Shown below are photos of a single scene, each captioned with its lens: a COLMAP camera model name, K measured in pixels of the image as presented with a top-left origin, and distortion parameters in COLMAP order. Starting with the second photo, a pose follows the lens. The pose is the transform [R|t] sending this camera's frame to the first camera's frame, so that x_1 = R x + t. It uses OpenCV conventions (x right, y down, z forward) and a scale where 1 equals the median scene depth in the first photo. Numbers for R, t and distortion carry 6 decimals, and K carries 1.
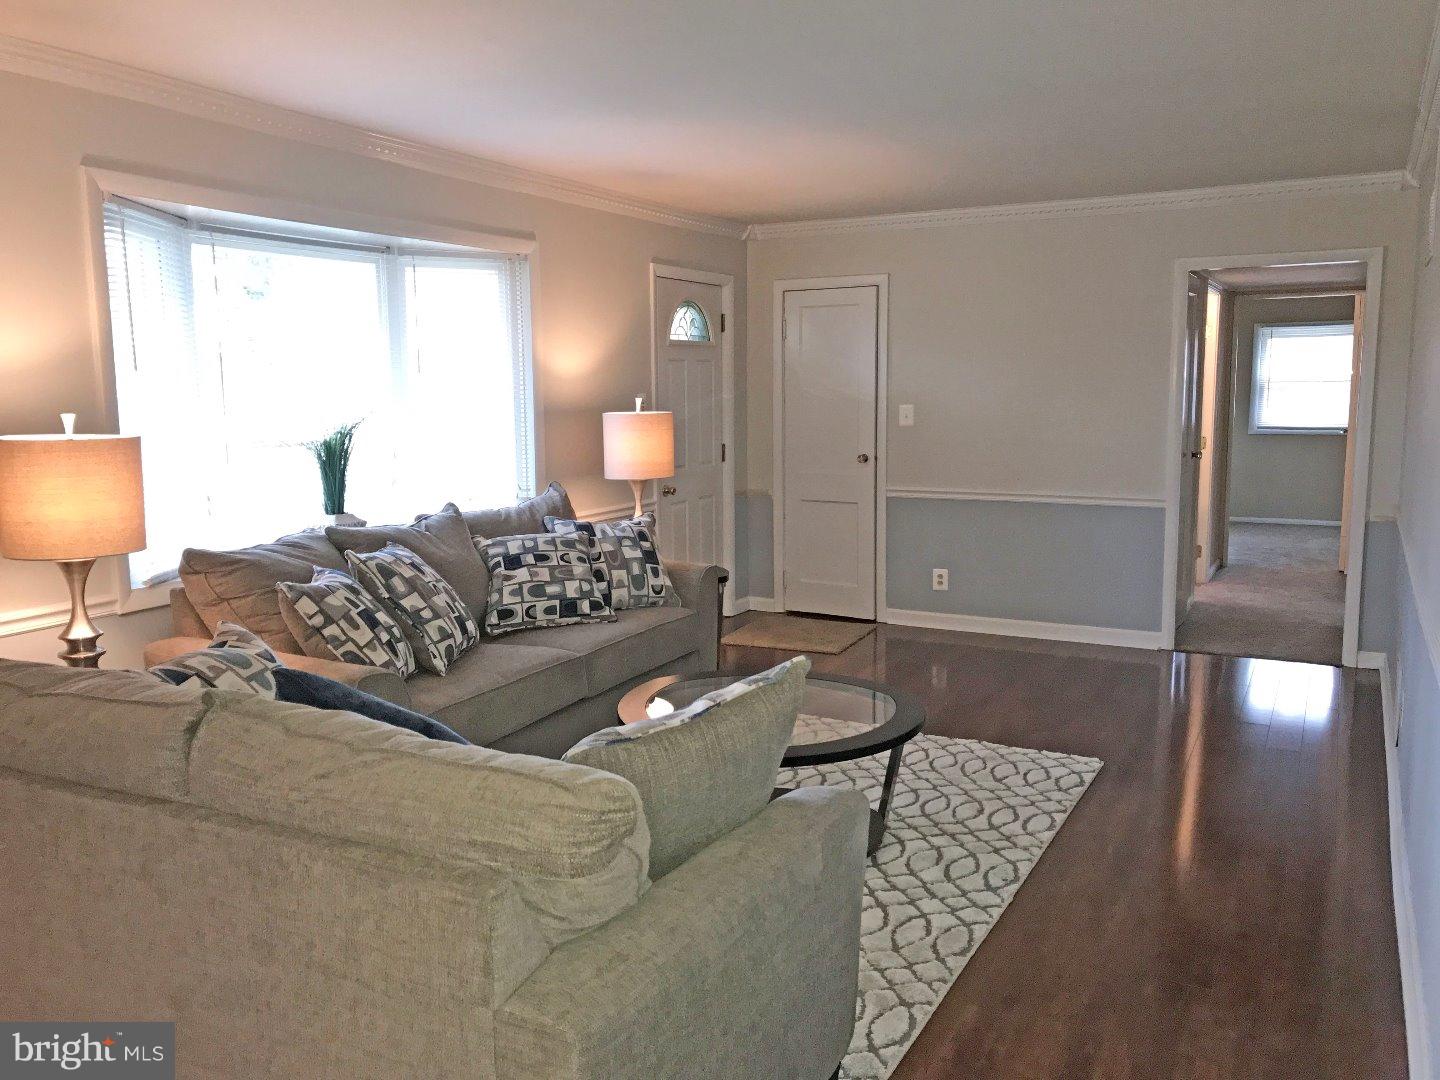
lens RADIAL K [[1184.6, 0, 720.0], [0, 1184.6, 540.0], [0, 0, 1]] dist [0.035842, 0.002429]
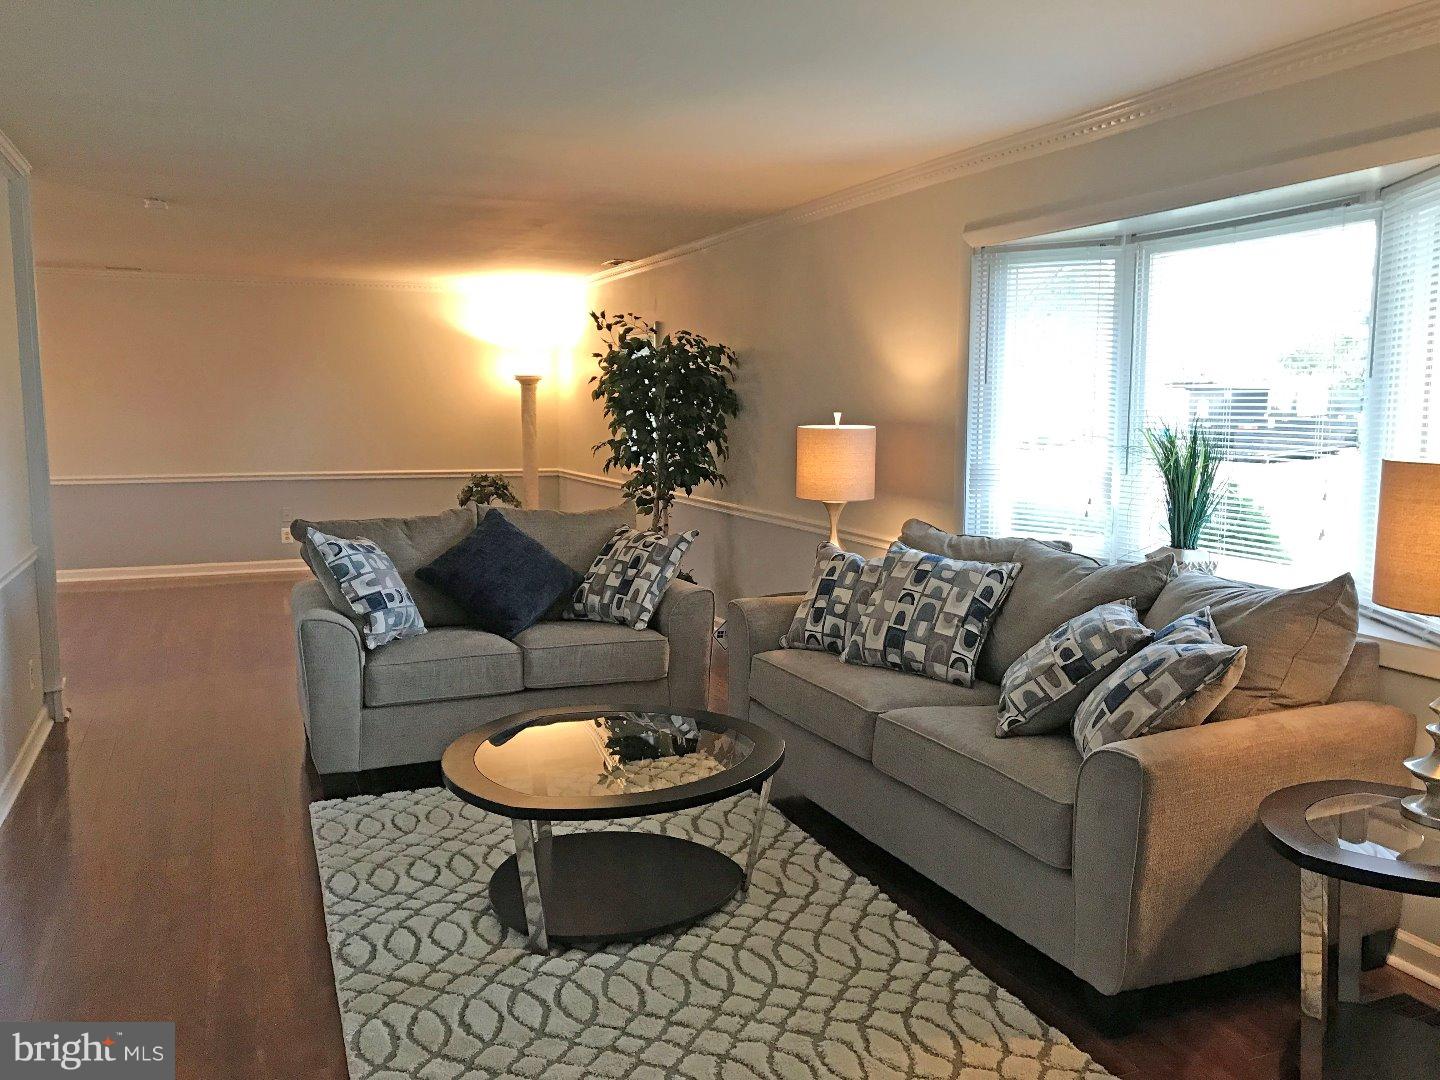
lens RADIAL K [[1184.6, 0, 720.0], [0, 1184.6, 540.0], [0, 0, 1]] dist [0.035842, 0.002429]
pose [[-0.633062, 0.104416, -0.767026, 0.698676], [-0.099916, 0.971550, 0.214724, -0.231506], [0.767625, 0.212572, -0.604619, 1.637044]]
